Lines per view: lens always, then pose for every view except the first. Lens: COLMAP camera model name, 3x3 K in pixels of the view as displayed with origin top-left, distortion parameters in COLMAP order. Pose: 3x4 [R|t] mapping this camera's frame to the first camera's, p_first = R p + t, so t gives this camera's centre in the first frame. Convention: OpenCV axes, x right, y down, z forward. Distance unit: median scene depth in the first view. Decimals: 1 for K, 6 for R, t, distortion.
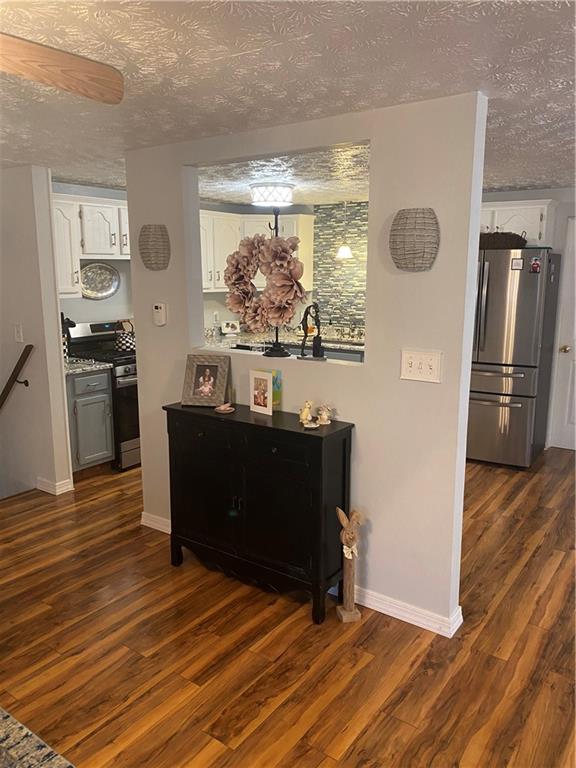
lens RADIAL K [[588.5, 0, 285.4], [0, 588.5, 387.1], [0, 0, 1]] dist [0.050310, -0.043116]
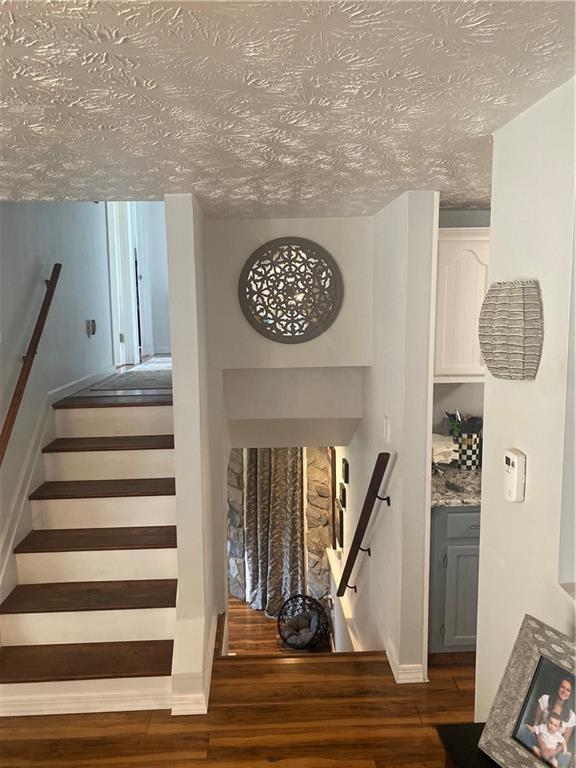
lens RADIAL K [[588.5, 0, 283.1], [0, 588.5, 382.1], [0, 0, 1]] dist [0.050310, -0.043116]
pose [[0.617018, 0.101254, -0.780408, 0.025098], [-0.144572, 0.989394, 0.014066, -0.189201], [0.773555, 0.104146, 0.625112, 0.620679]]
